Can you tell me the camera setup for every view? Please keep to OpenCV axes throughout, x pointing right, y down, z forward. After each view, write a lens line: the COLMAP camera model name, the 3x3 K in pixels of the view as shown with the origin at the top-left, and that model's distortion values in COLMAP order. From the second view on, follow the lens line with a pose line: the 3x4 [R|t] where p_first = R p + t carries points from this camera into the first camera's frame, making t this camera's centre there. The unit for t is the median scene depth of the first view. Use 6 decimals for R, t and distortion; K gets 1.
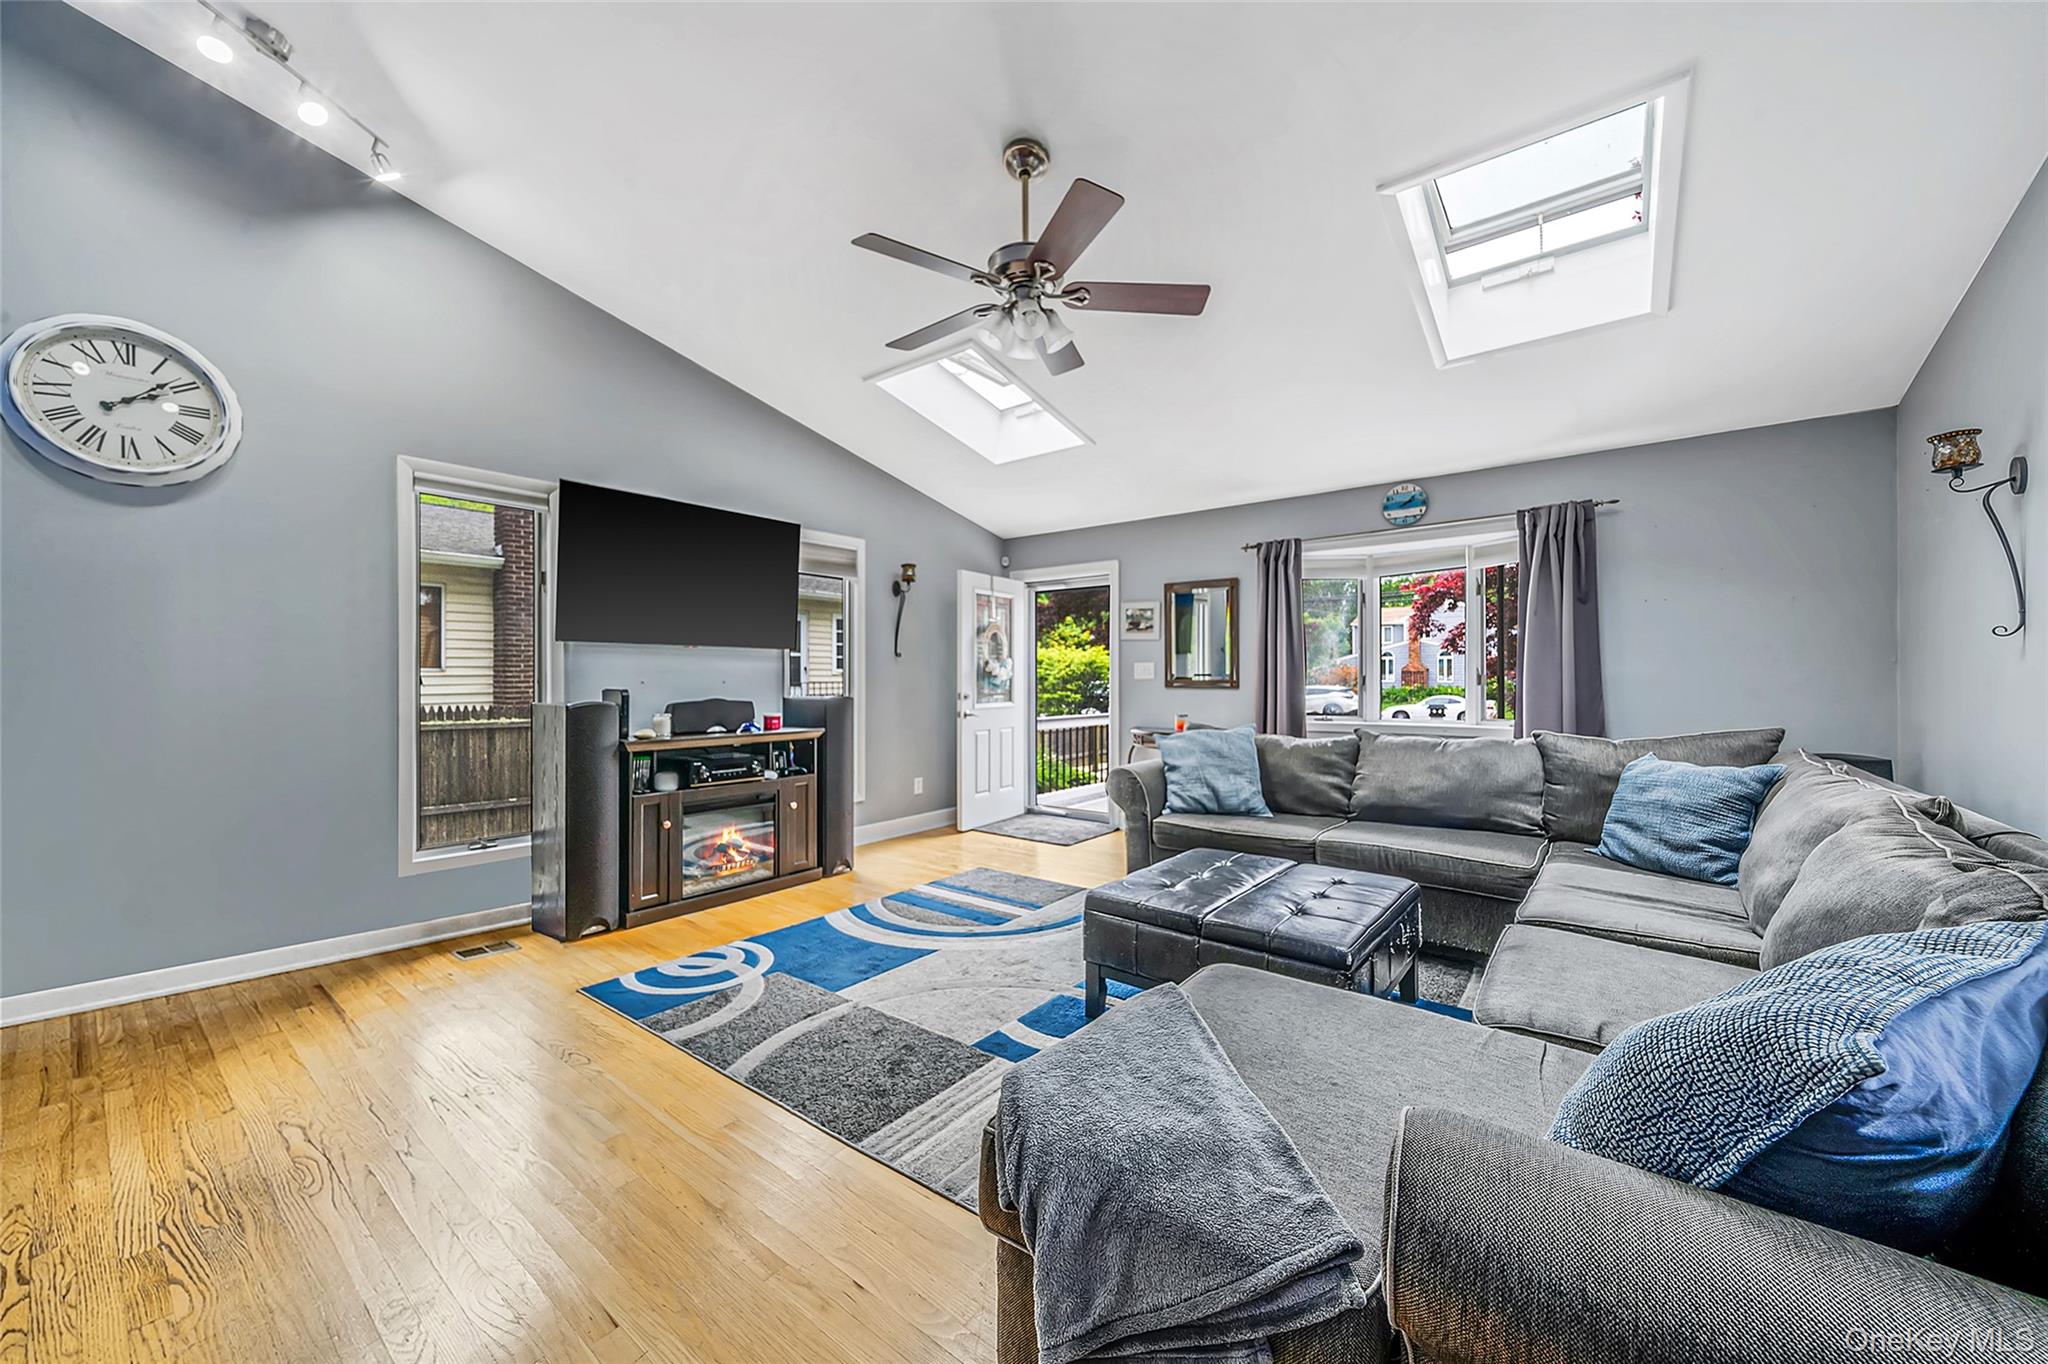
lens RADIAL K [[764.7, 0, 1001.8], [0, 764.7, 671.8], [0, 0, 1]] dist [0.000750, 0.000121]
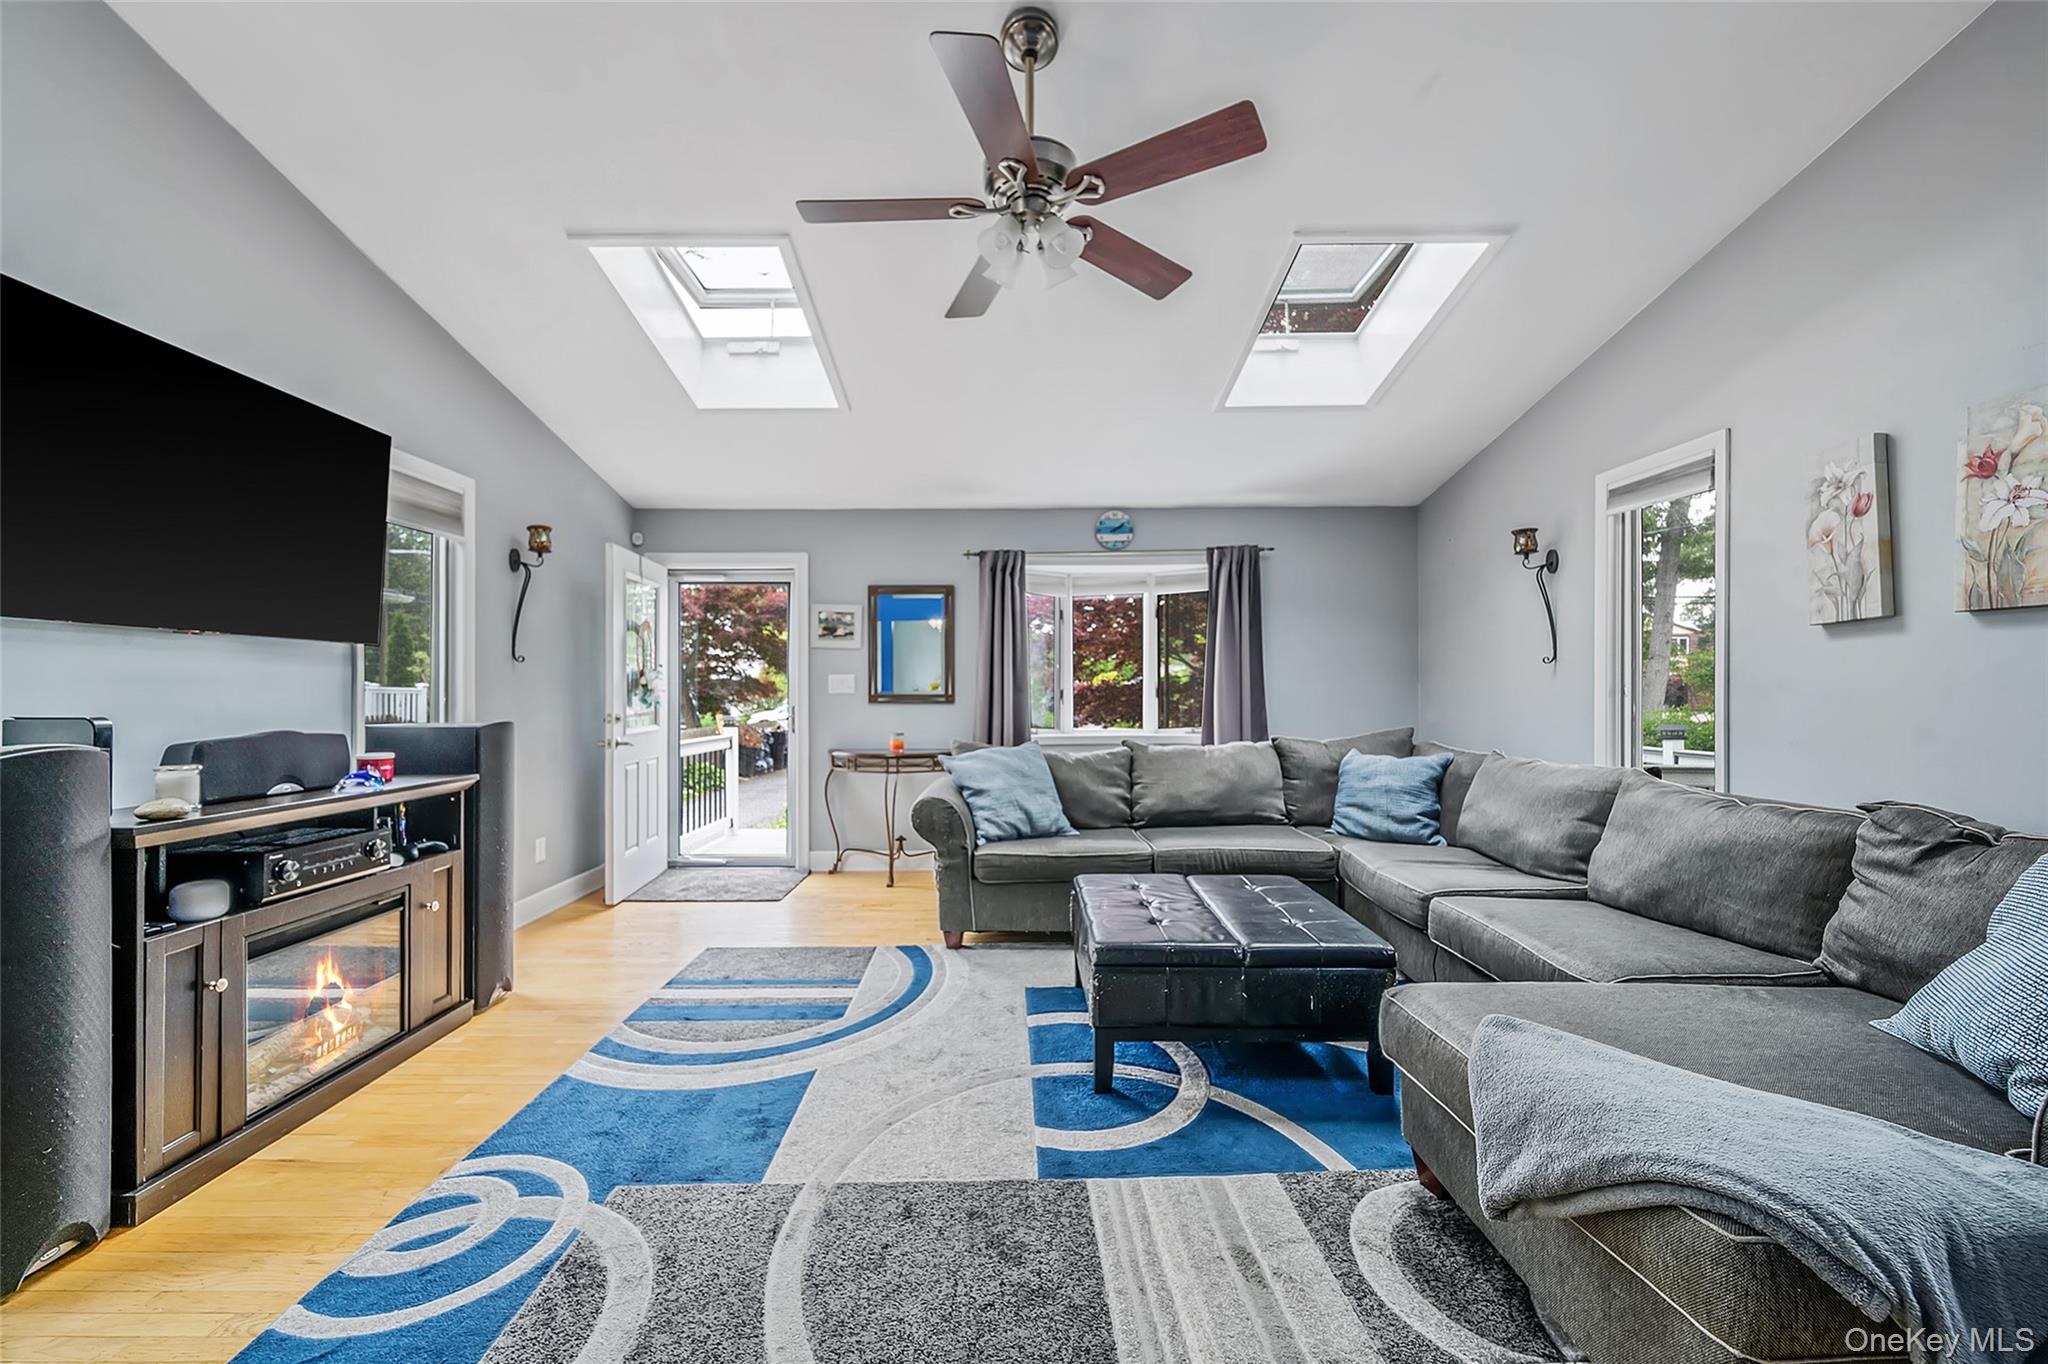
lens RADIAL K [[806.3, 0, 1009.1], [0, 806.3, 688.2], [0, 0, 1]] dist [-0.001832, -0.000064]
pose [[0.776627, 0.001038, 0.629959, -0.357184], [-0.002034, 0.999998, 0.000861, 0.003123], [-0.629957, -0.001950, 0.776628, 0.255700]]
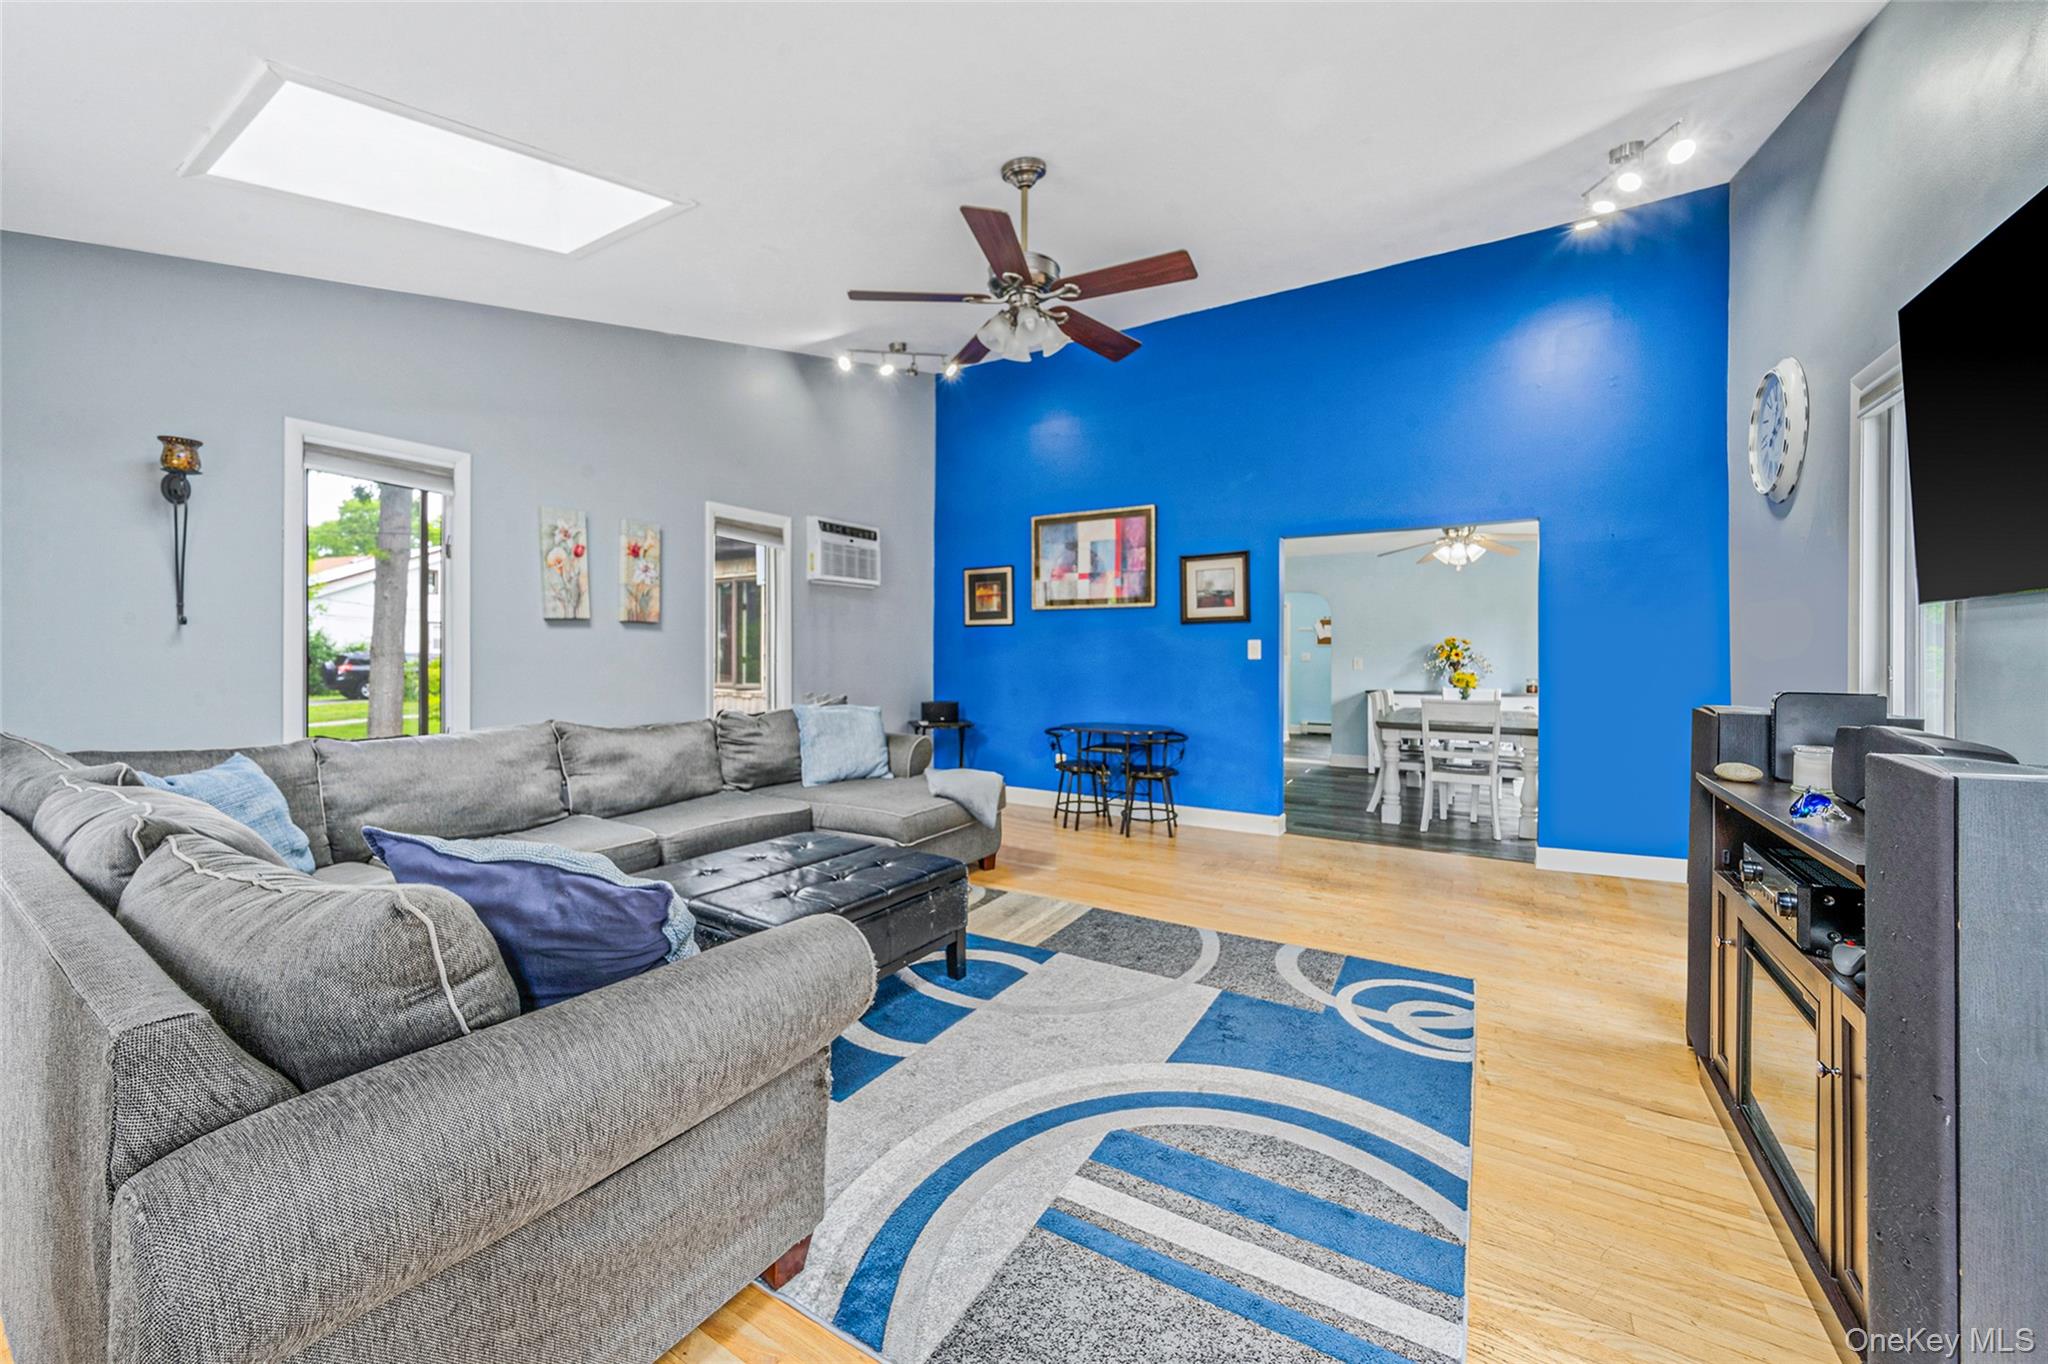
lens RADIAL K [[762.6, 0, 1024.7], [0, 762.6, 654.3], [0, 0, 1]] dist [0.000050, 0.000032]
pose [[-0.990180, -0.003062, -0.139761, 0.122420], [-0.002012, 0.999969, -0.007648, 0.002050], [0.139780, -0.007292, -0.990156, 1.423253]]
